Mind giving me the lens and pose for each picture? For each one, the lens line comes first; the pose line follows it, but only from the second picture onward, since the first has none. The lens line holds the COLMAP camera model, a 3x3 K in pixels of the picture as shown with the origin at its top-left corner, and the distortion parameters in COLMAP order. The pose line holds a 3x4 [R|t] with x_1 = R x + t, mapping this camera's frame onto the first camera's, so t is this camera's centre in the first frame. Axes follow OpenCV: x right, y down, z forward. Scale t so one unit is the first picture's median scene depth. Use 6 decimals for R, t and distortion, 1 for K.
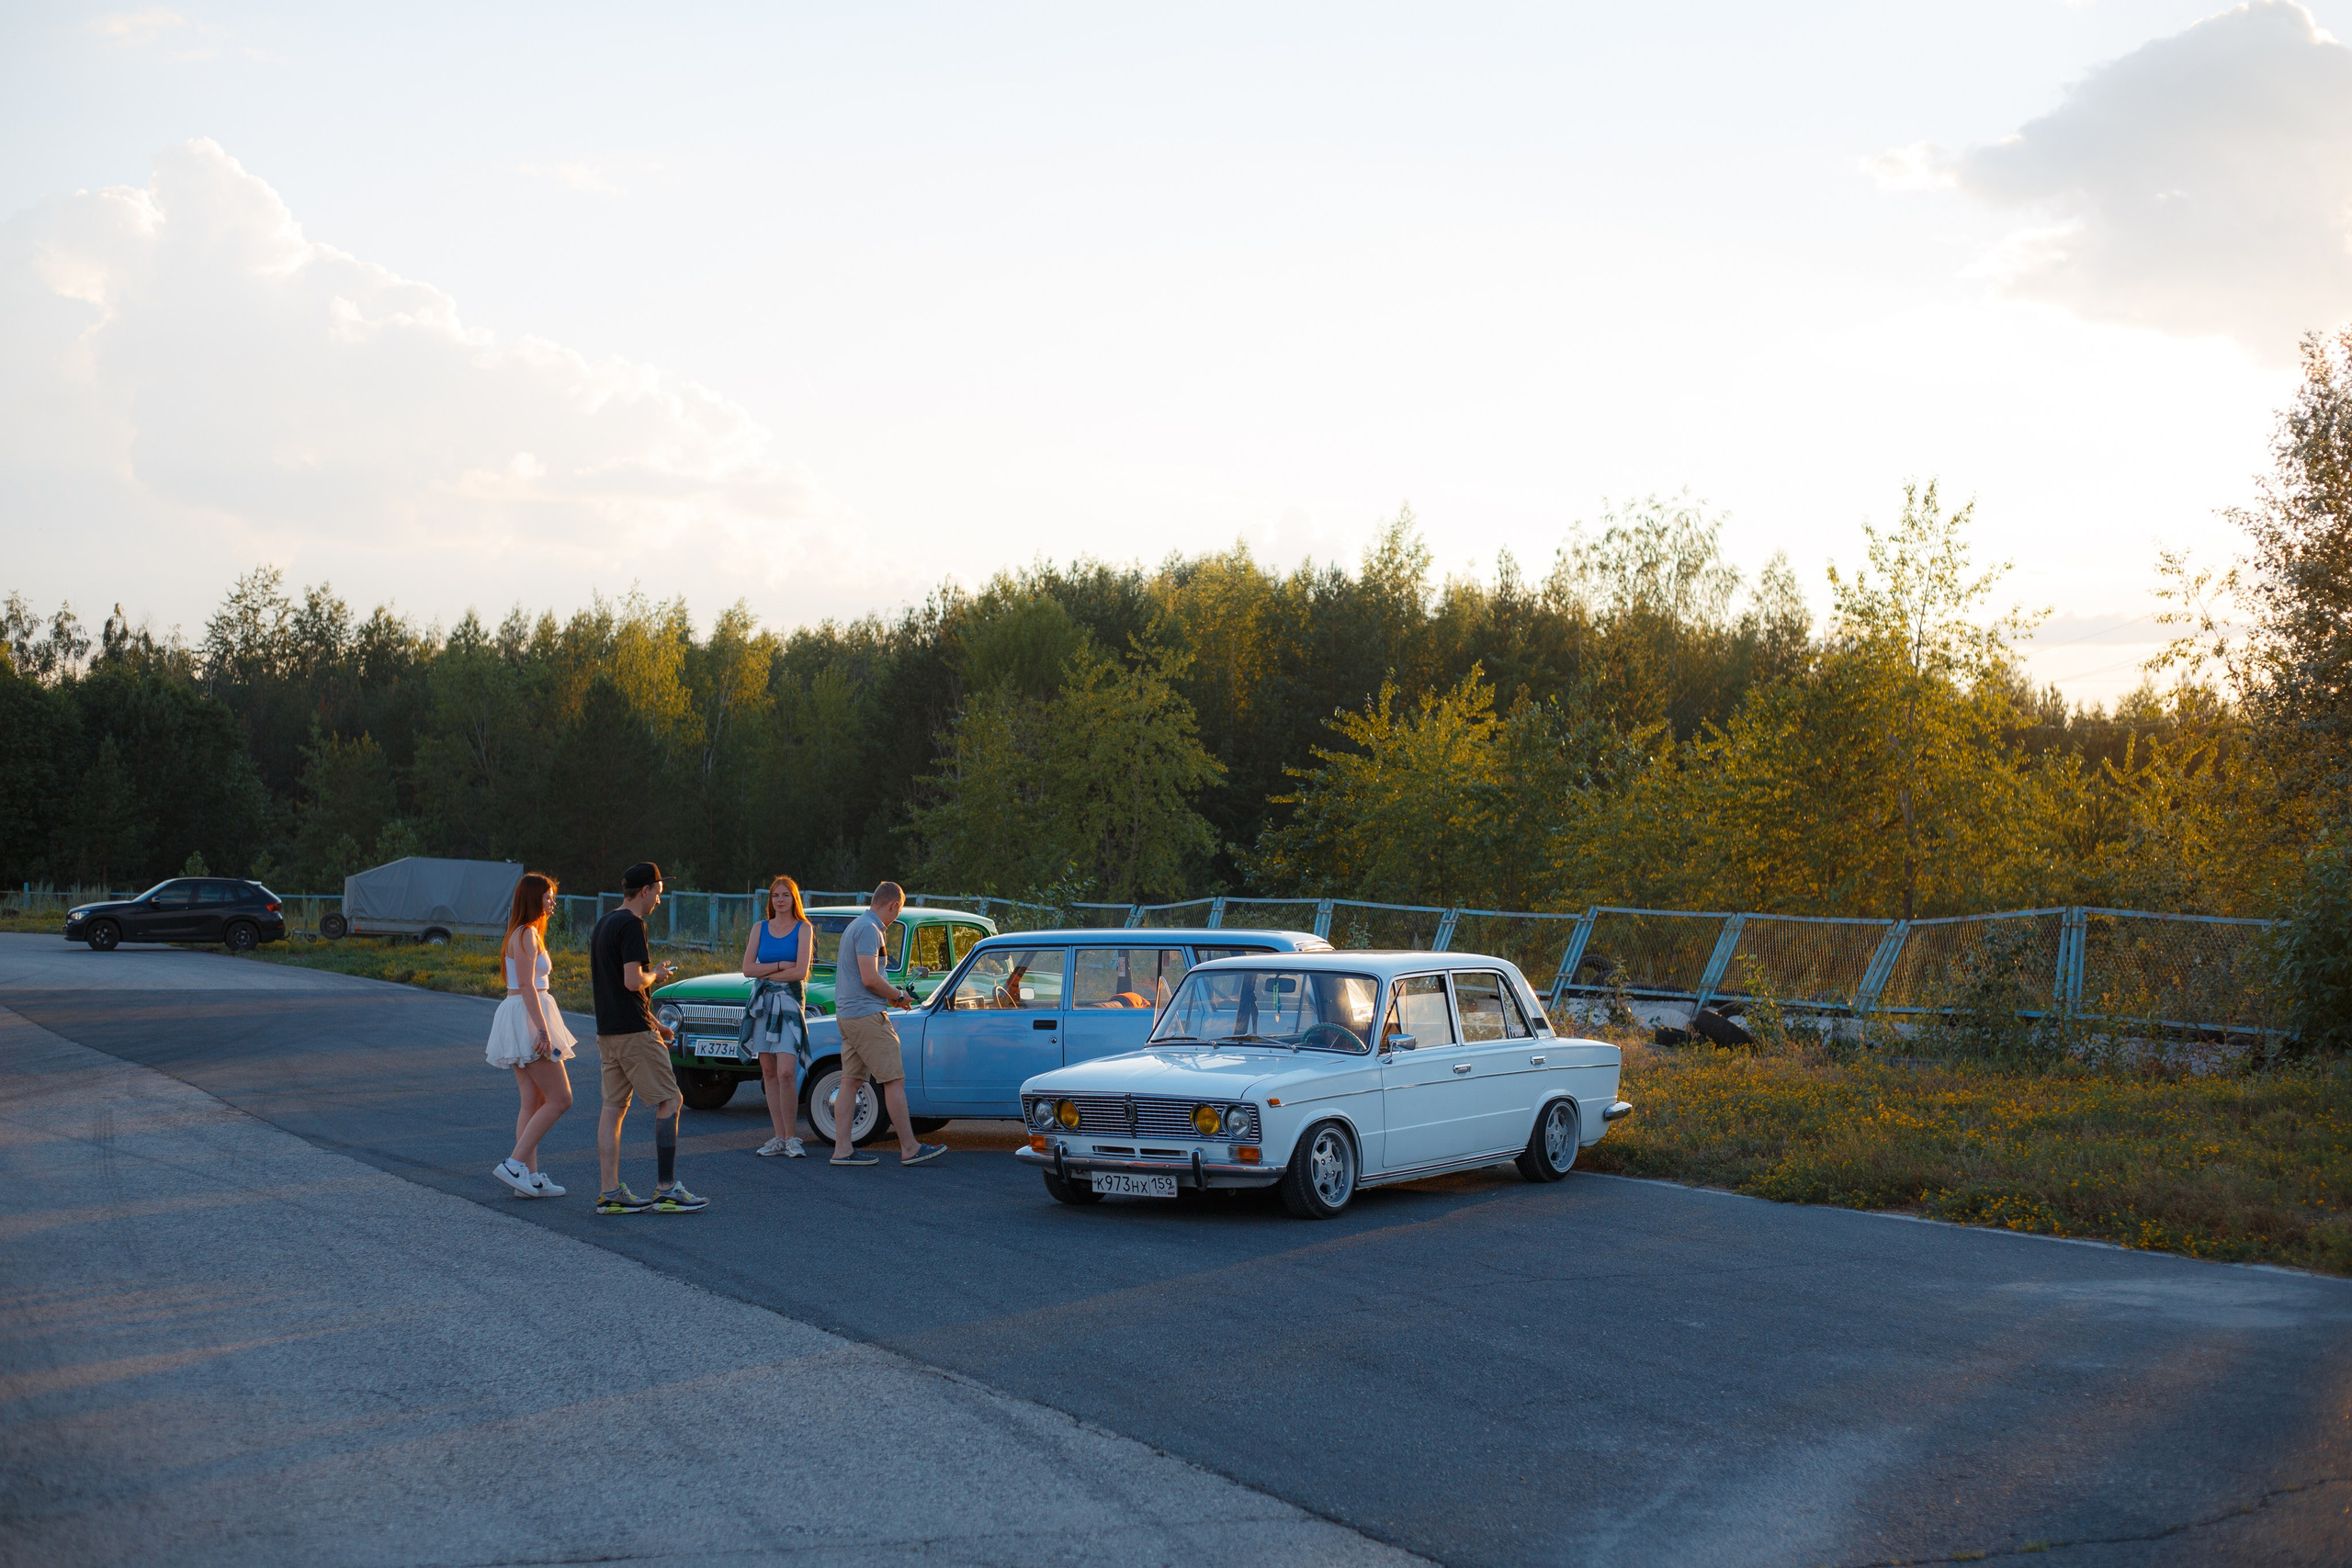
lens RADIAL K [[3378.8, 0, 1169.0], [0, 3378.8, 787.3], [0, 0, 1]] dist [-0.109781, 0.000000]
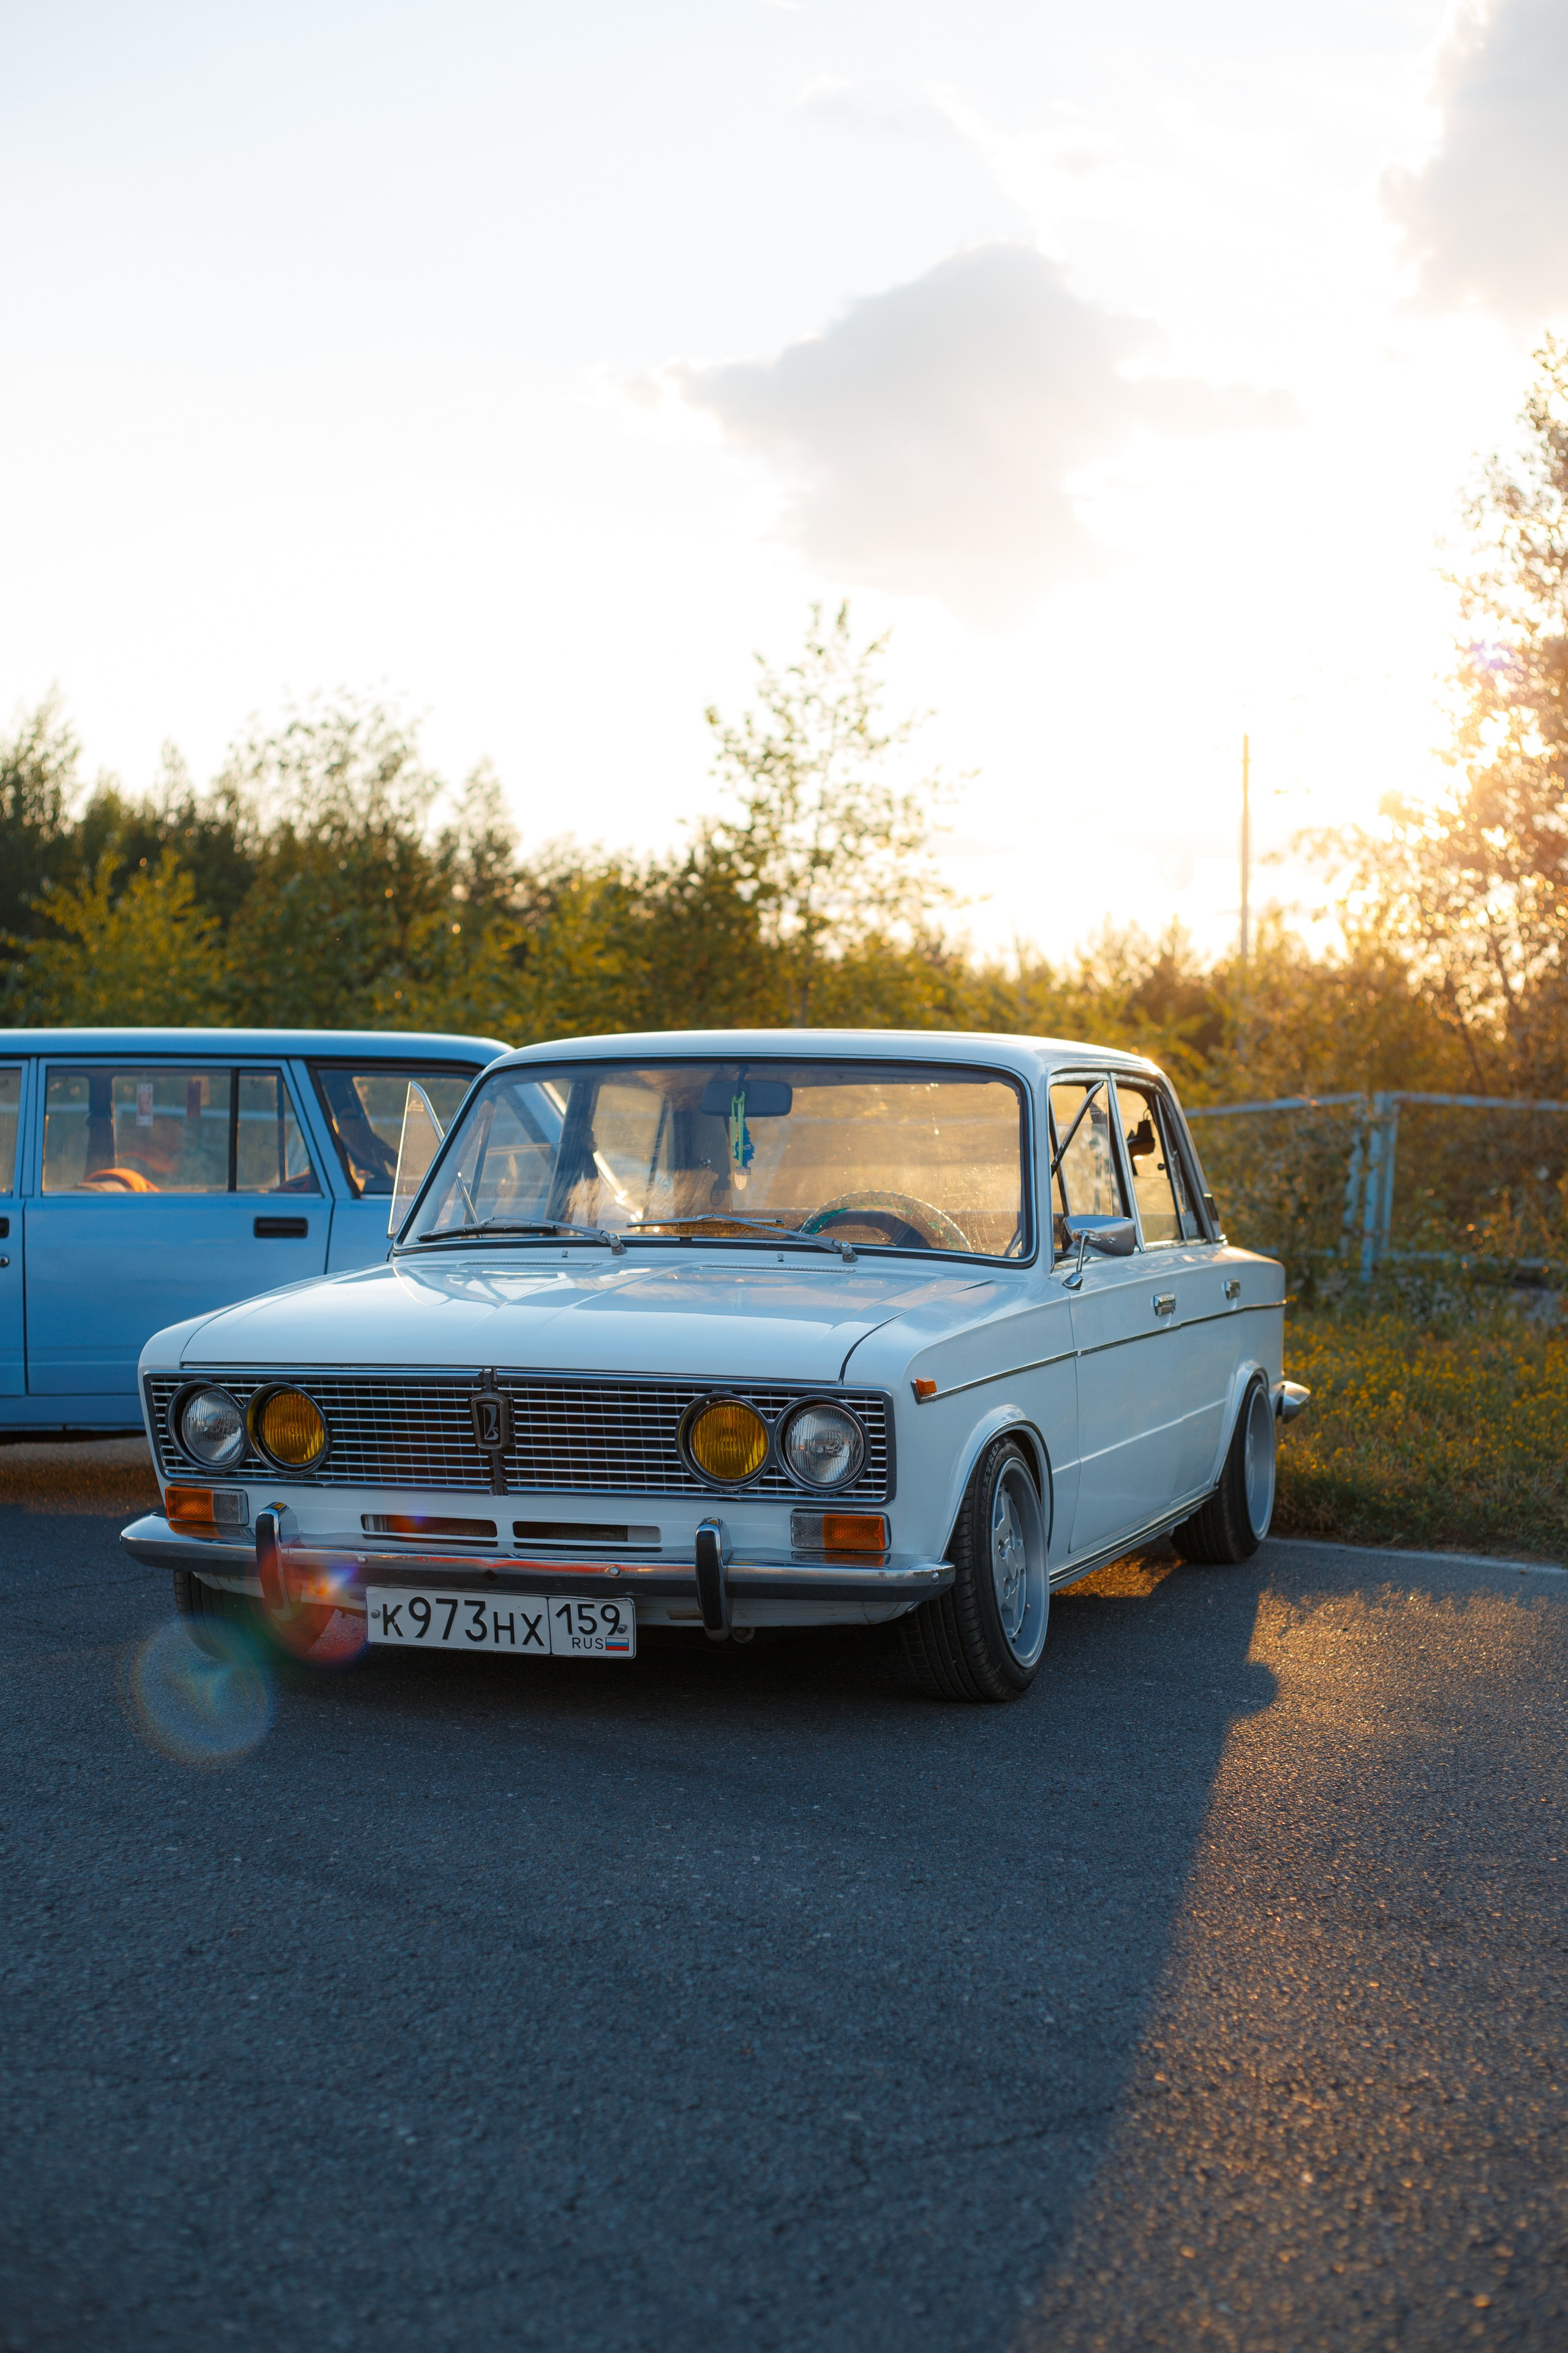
lens RADIAL K [[3583.0, 0, 785.0], [0, 3583.0, 1174.6], [0, 0, 1]] dist [-0.212901, 0.000000]
pose [[0.955031, 0.007598, 0.296409, -0.021584], [-0.016843, 0.999448, 0.028649, 0.013609], [-0.296028, -0.032353, 0.954631, 0.145581]]
